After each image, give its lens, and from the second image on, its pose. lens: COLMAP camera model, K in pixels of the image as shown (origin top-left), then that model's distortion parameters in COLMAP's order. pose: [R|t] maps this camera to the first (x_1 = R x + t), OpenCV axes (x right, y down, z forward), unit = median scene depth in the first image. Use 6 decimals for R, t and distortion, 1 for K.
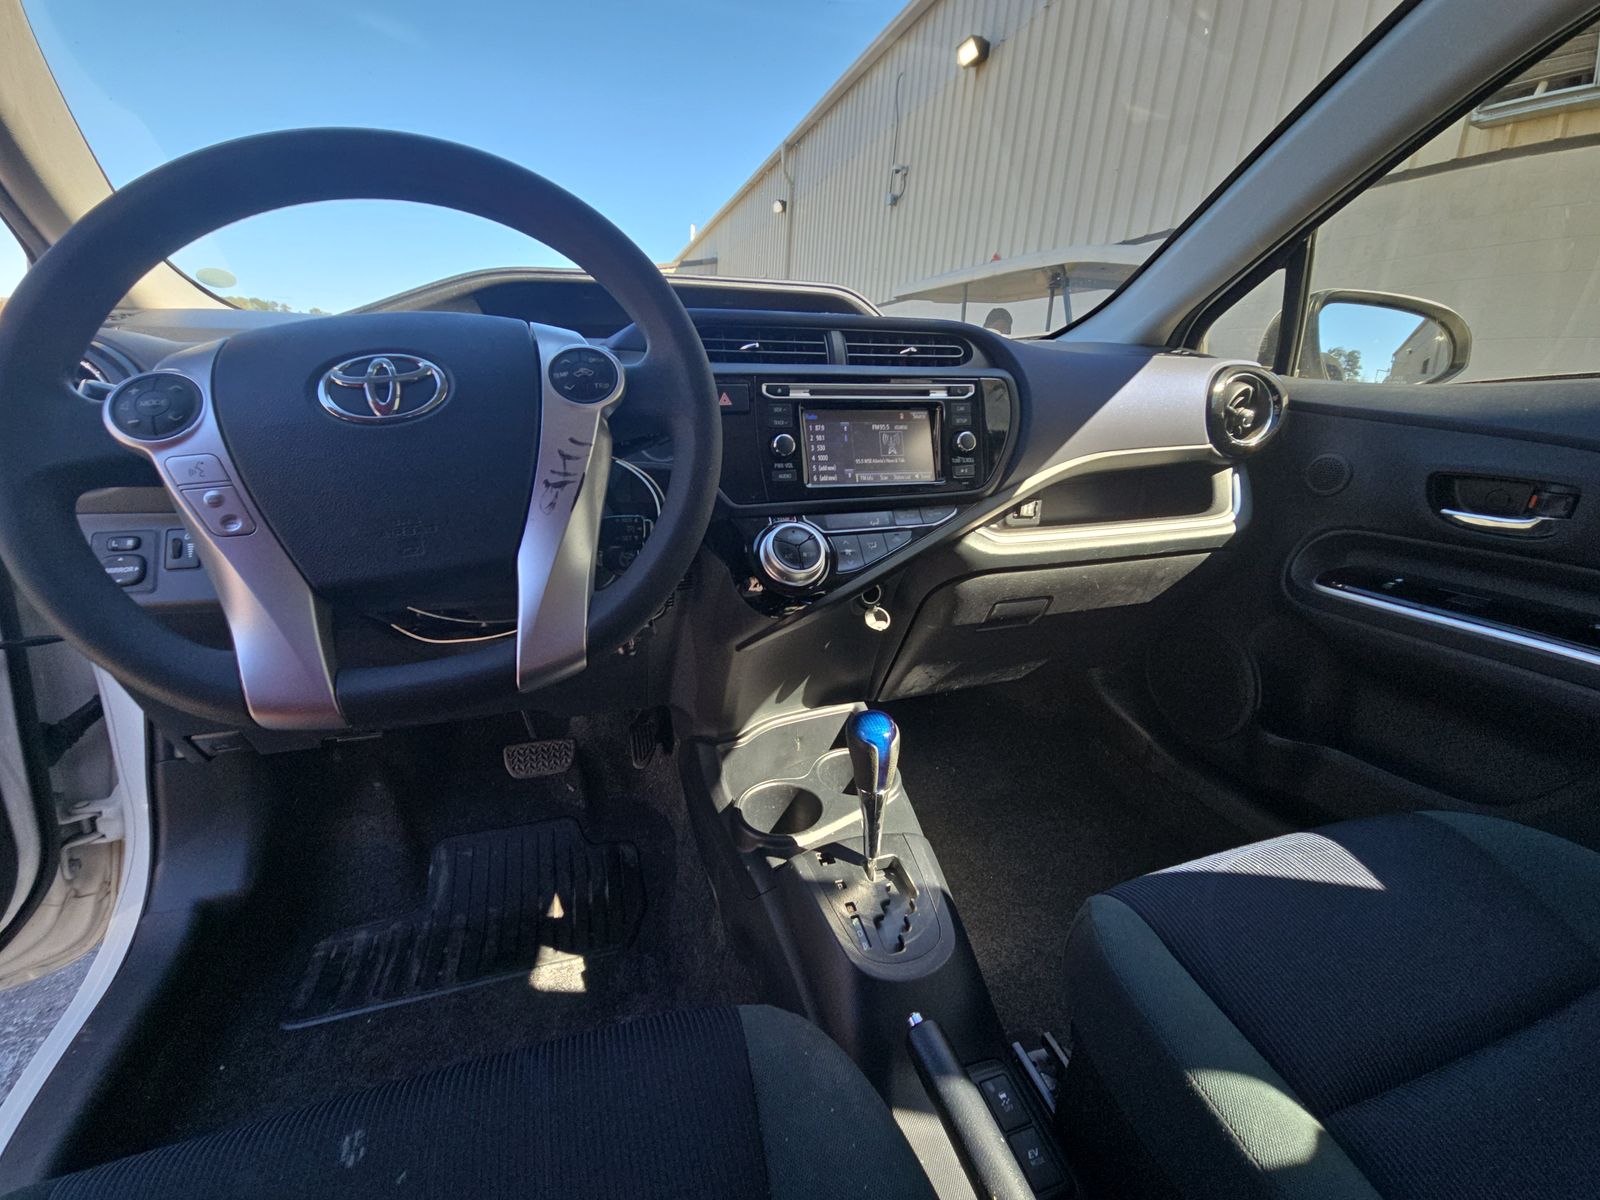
lens RADIAL K [[647.9, 0, 800.0], [0, 647.9, 600.0], [0, 0, 1]] dist [-0.002558, -0.009198]
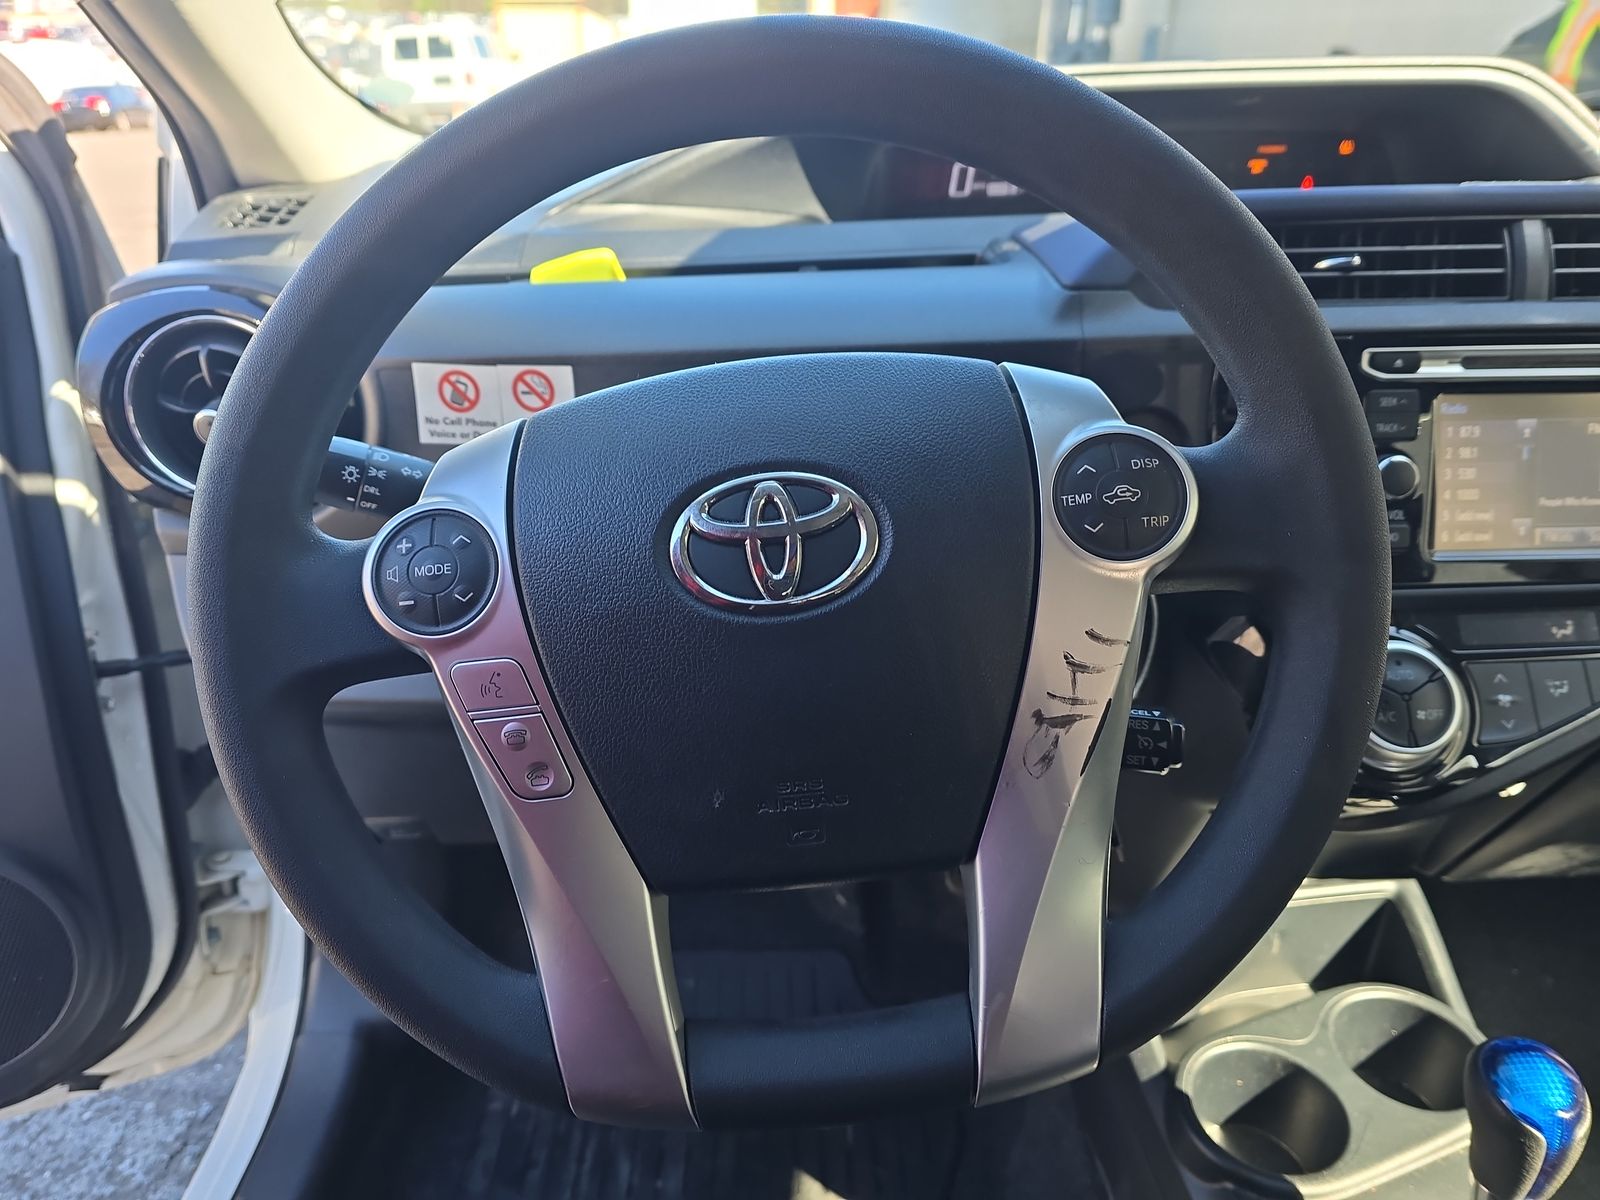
lens RADIAL K [[1101.7, 0, 800.0], [0, 1101.7, 600.0], [0, 0, 1]] dist [-0.012522, -0.004170]
pose [[0.947180, 0.102215, -0.303978, -0.180079], [-0.063313, 0.988792, 0.135209, -0.220511], [0.314391, -0.108821, 0.943036, 0.062666]]
